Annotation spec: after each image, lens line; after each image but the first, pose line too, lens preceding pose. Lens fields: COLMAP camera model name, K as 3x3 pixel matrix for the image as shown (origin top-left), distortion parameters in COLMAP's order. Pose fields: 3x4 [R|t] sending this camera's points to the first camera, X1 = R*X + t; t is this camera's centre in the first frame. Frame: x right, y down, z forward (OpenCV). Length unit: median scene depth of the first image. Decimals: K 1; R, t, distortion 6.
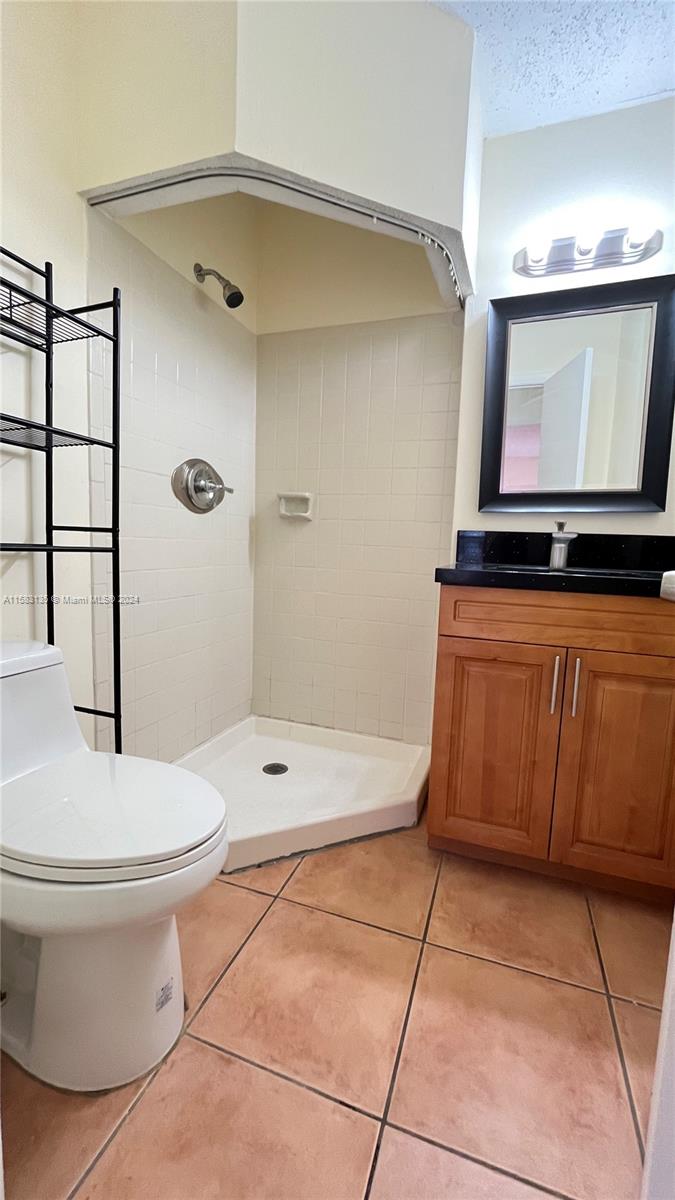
lens RADIAL K [[485.2, 0, 341.9], [0, 485.2, 597.3], [0, 0, 1]] dist [-0.002613, -0.000293]
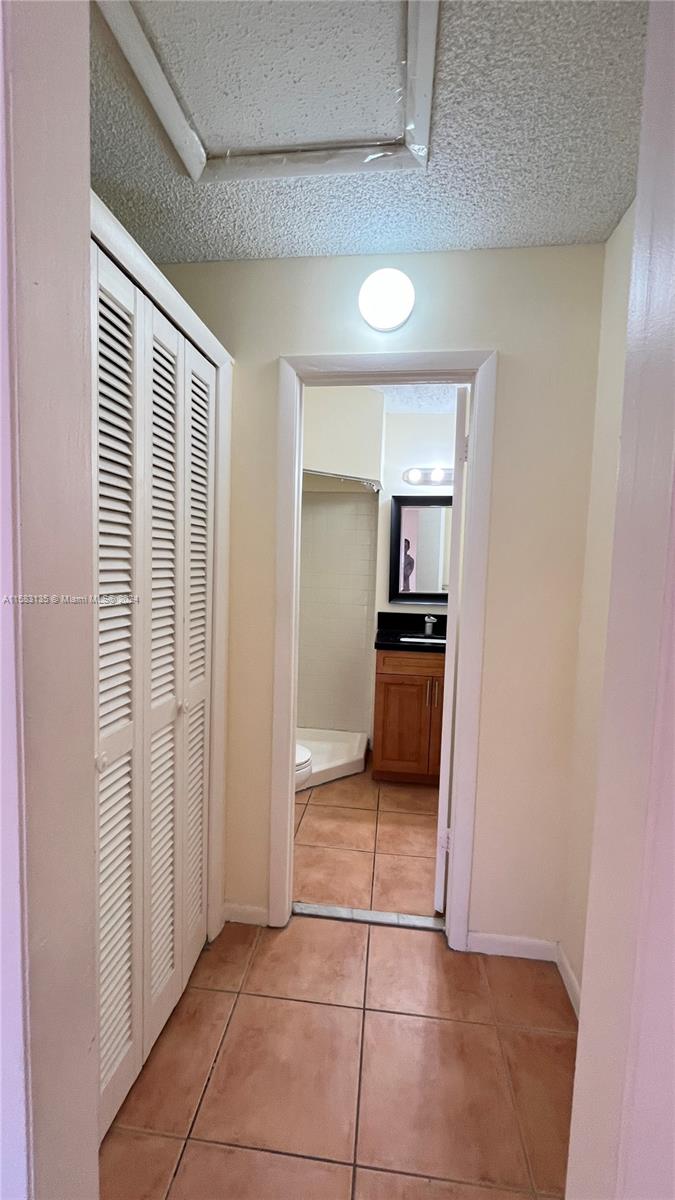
lens RADIAL K [[485.2, 0, 341.7], [0, 485.2, 603.3], [0, 0, 1]] dist [-0.002613, -0.000293]
pose [[0.975017, -0.025647, 0.220646, -0.396431], [0.029894, 0.999426, -0.015932, -0.193035], [-0.220111, 0.022130, 0.975224, -1.010433]]
